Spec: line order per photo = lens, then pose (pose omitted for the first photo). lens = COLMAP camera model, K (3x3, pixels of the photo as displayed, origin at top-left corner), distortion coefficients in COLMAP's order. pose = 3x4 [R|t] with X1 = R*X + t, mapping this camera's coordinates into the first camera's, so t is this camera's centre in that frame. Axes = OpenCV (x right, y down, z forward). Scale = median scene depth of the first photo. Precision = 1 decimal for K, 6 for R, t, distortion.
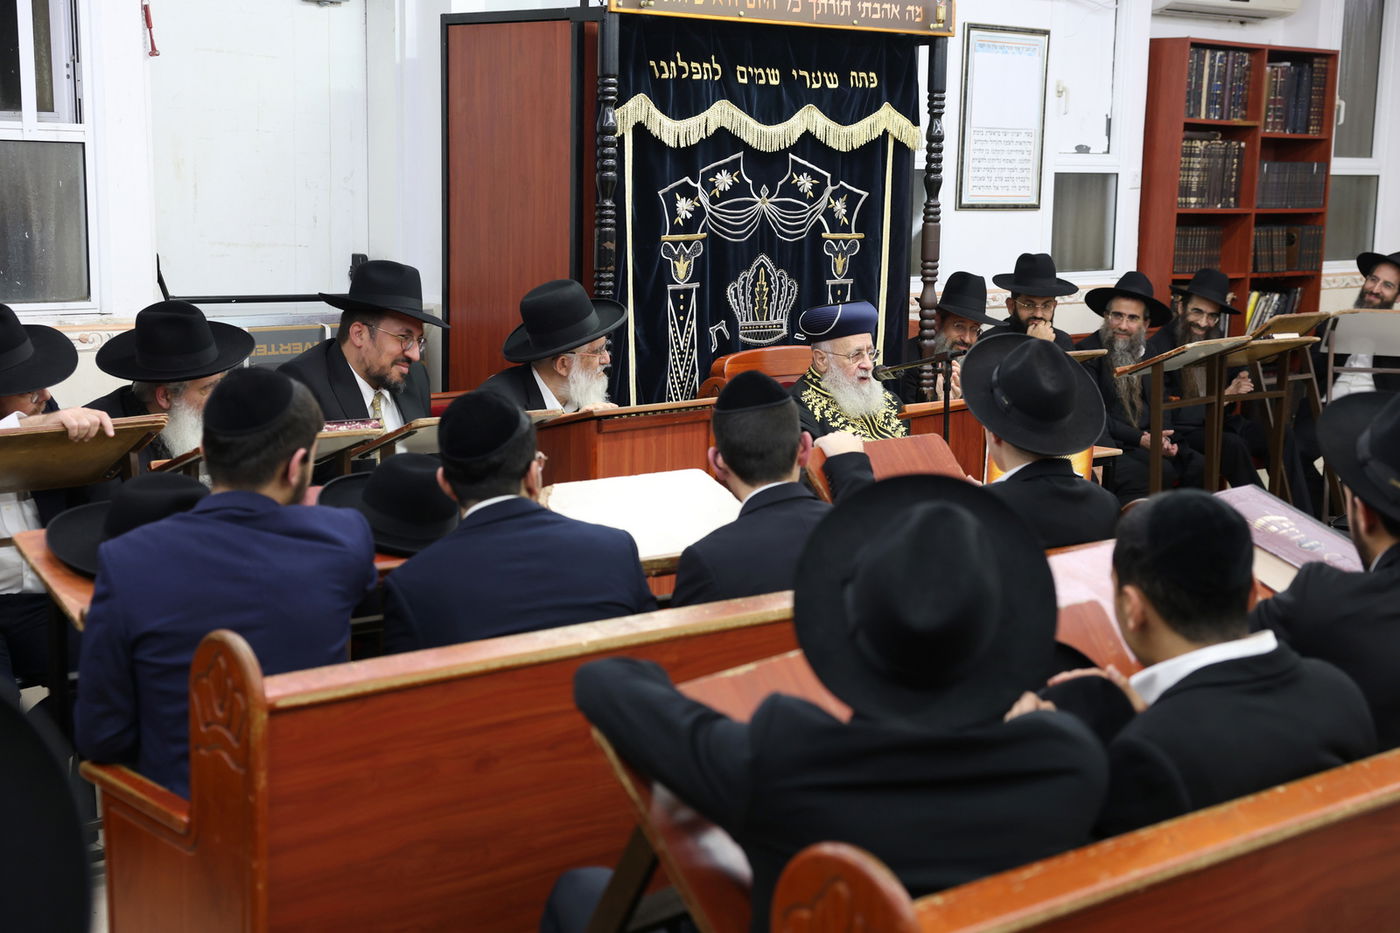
lens RADIAL K [[2033.7, 0, 700.0], [0, 2033.7, 466.5], [0, 0, 1]] dist [0.176209, -0.179693]
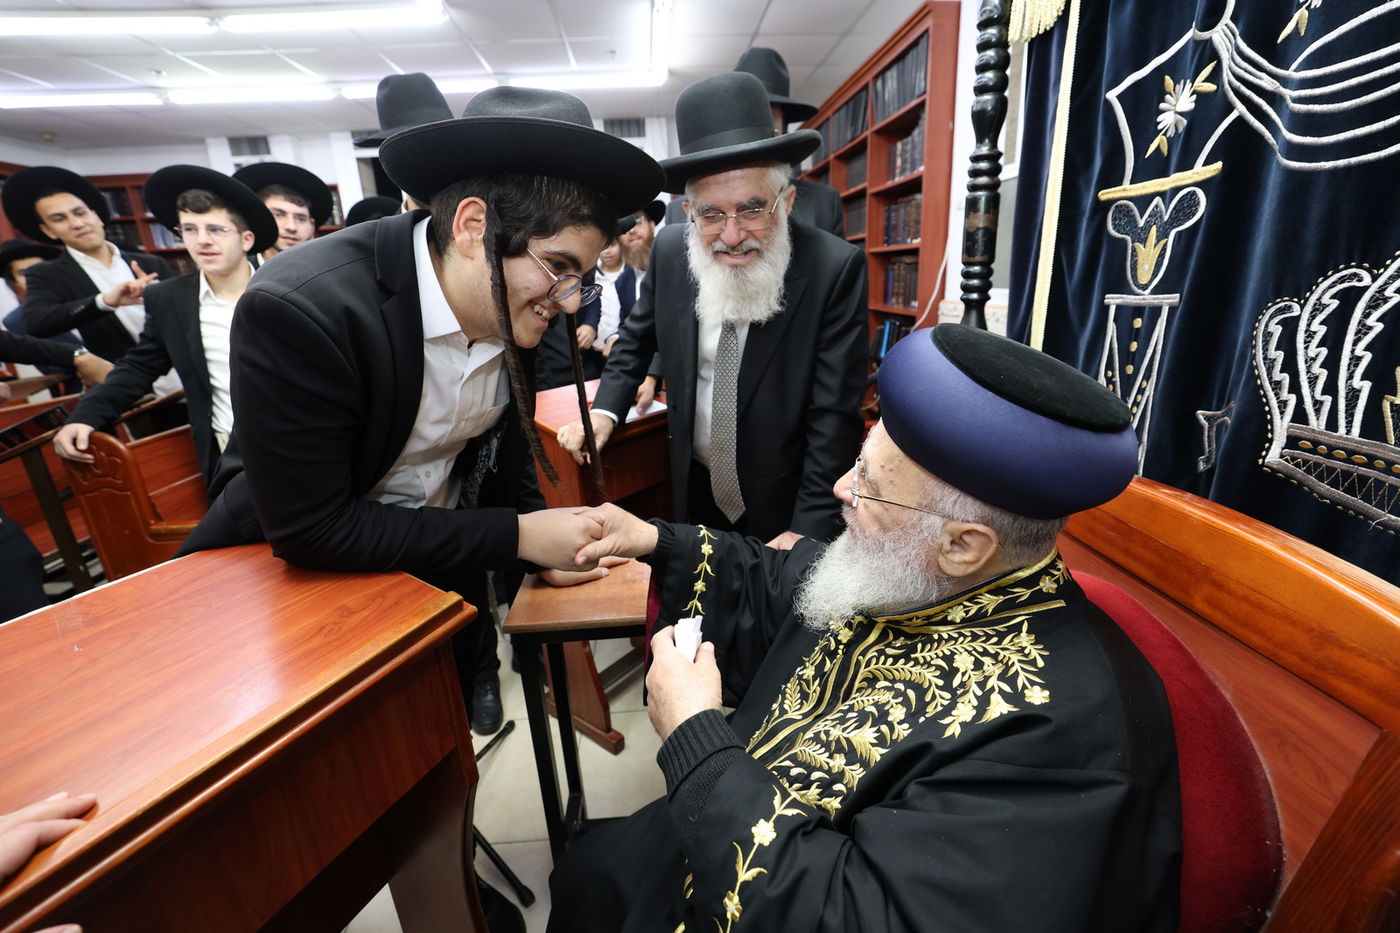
lens RADIAL K [[612.5, 0, 695.4], [0, 612.5, 459.1], [0, 0, 1]] dist [-0.047619, 0.019113]
pose [[-0.612837, 0.242122, -0.752202, 0.153444], [-0.082401, 0.927132, 0.365563, -0.091579], [0.785901, 0.286013, -0.548230, 0.957582]]
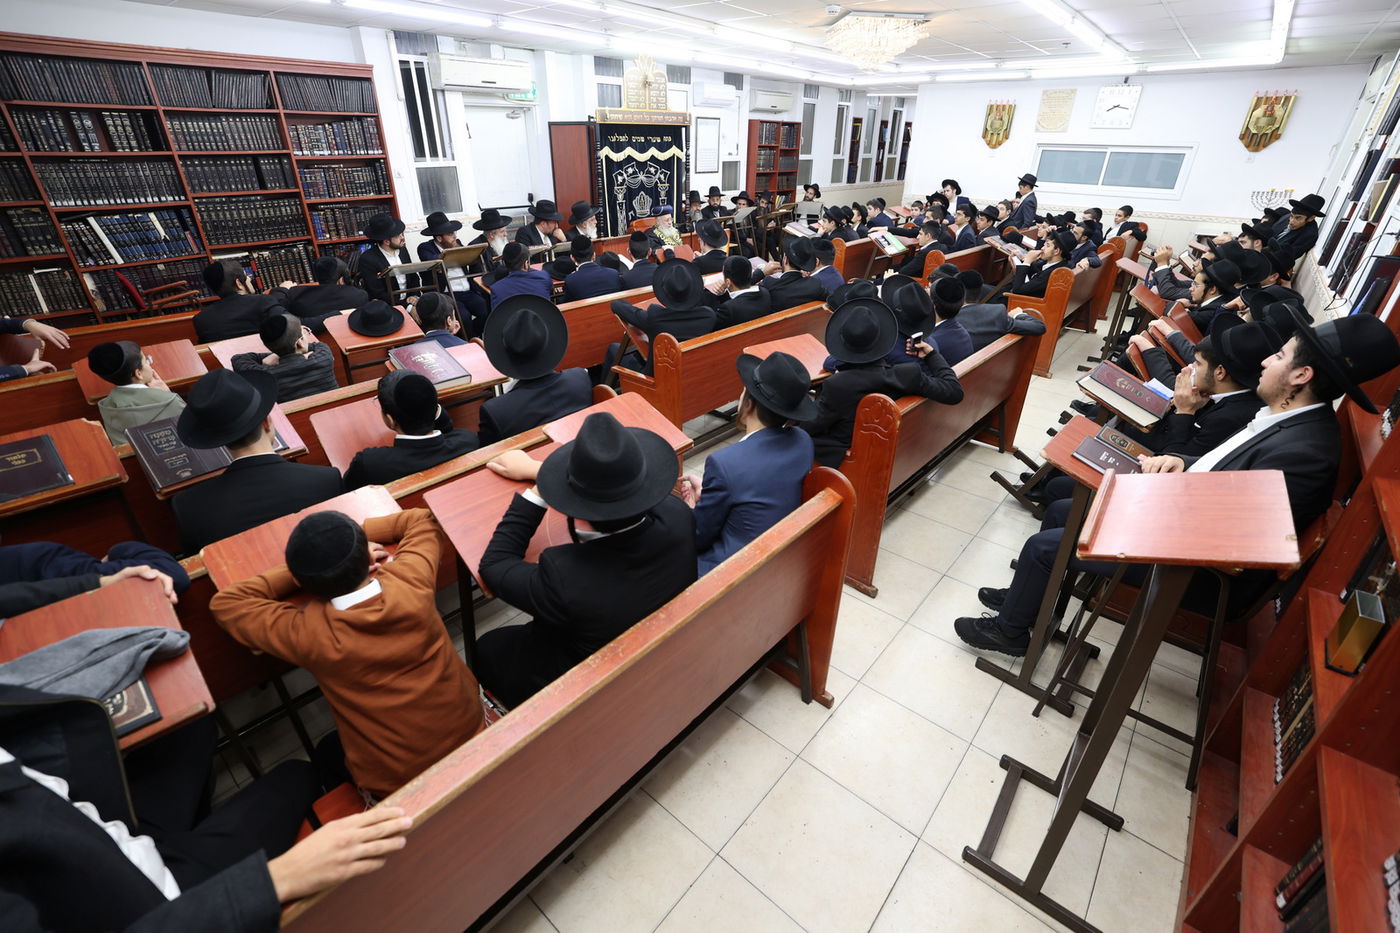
lens RADIAL K [[612.5, 0, 695.4], [0, 612.5, 459.1], [0, 0, 1]] dist [-0.047619, 0.019113]
pose [[0.993402, -0.060456, 0.097458, -0.009365], [0.024558, 0.942201, 0.334147, -0.012175], [-0.112026, -0.329549, 0.937469, -0.196645]]
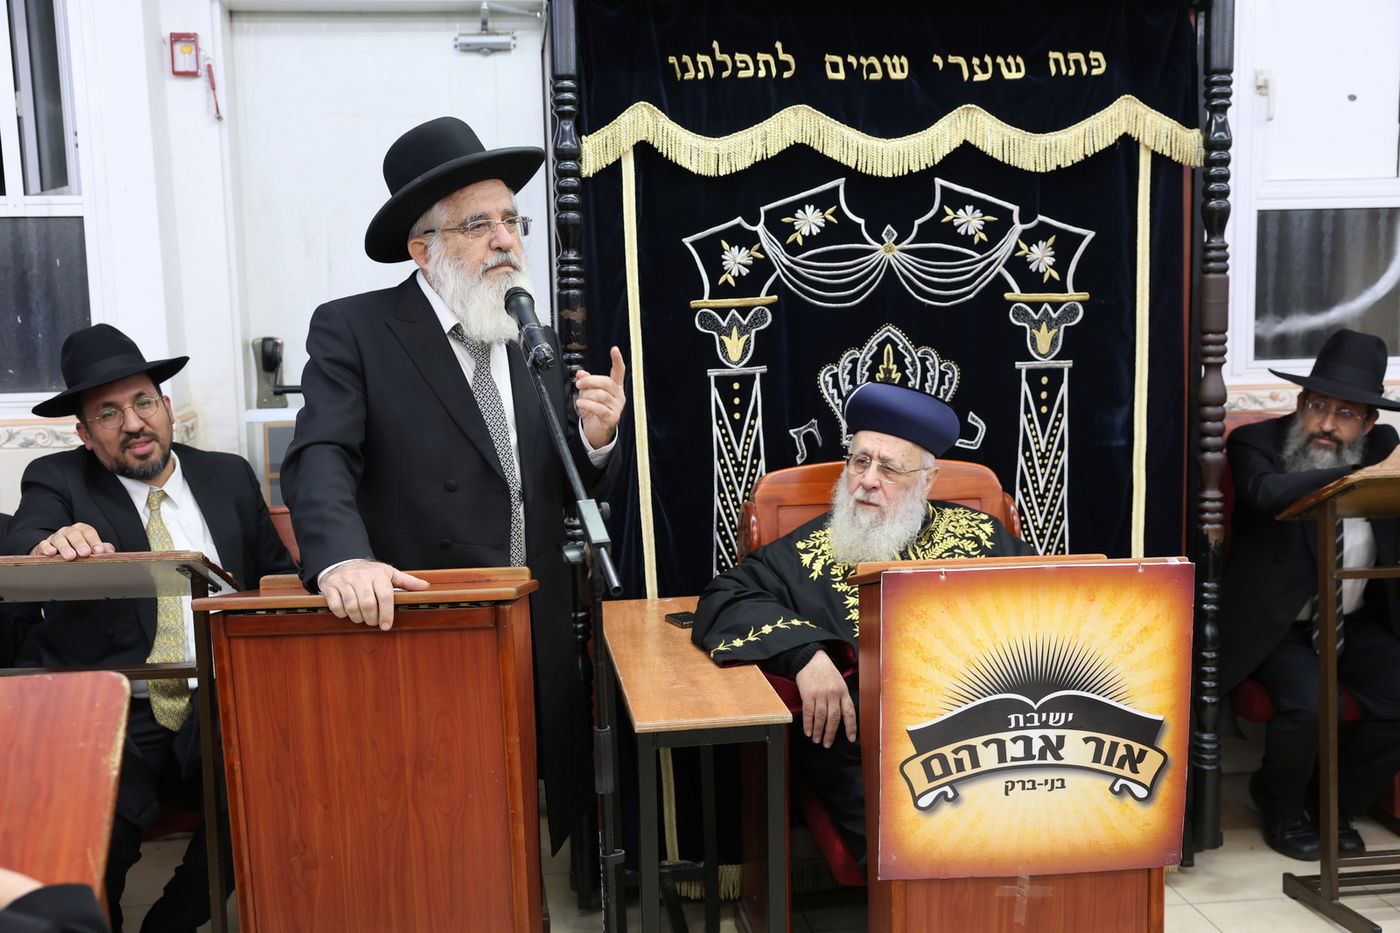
lens RADIAL K [[1515.3, 0, 758.0], [0, 1515.3, 468.6], [0, 0, 1]] dist [0.056843, 0.014774]
pose [[0.826281, 0.031583, -0.562372, 0.281579], [-0.048598, 0.998701, -0.015315, -0.044645], [0.561158, 0.039985, 0.826743, 0.542117]]
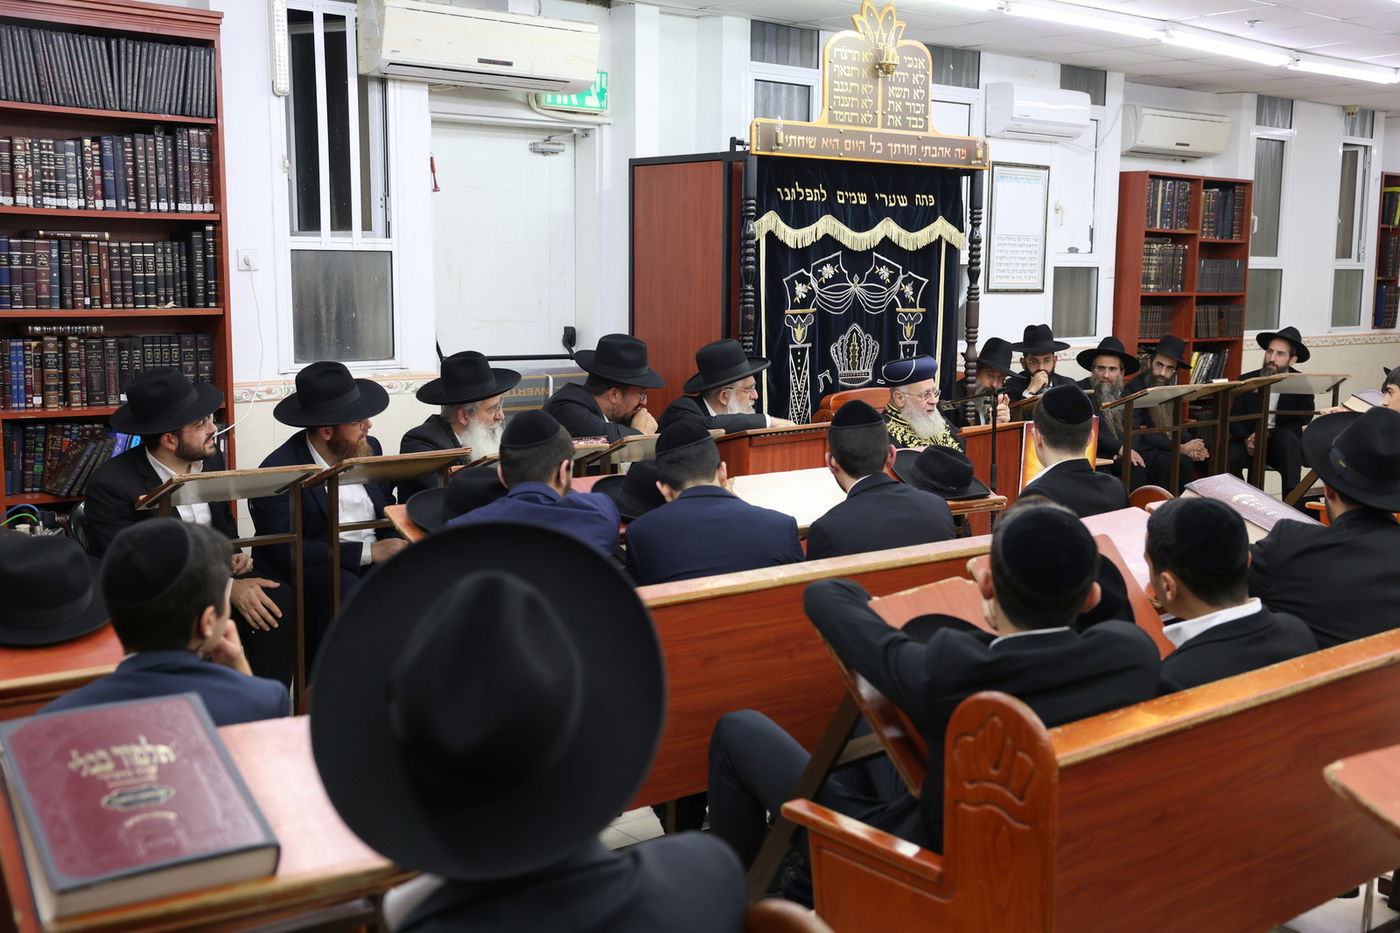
lens RADIAL K [[1486.6, 0, 700.0], [0, 1486.6, 466.5], [0, 0, 1]] dist [0.026435, 0.011126]
pose [[0.998951, -0.004473, -0.045578, -0.029489], [0.003740, 0.999862, -0.016165, 0.011088], [0.045644, 0.015978, 0.998830, -0.030821]]
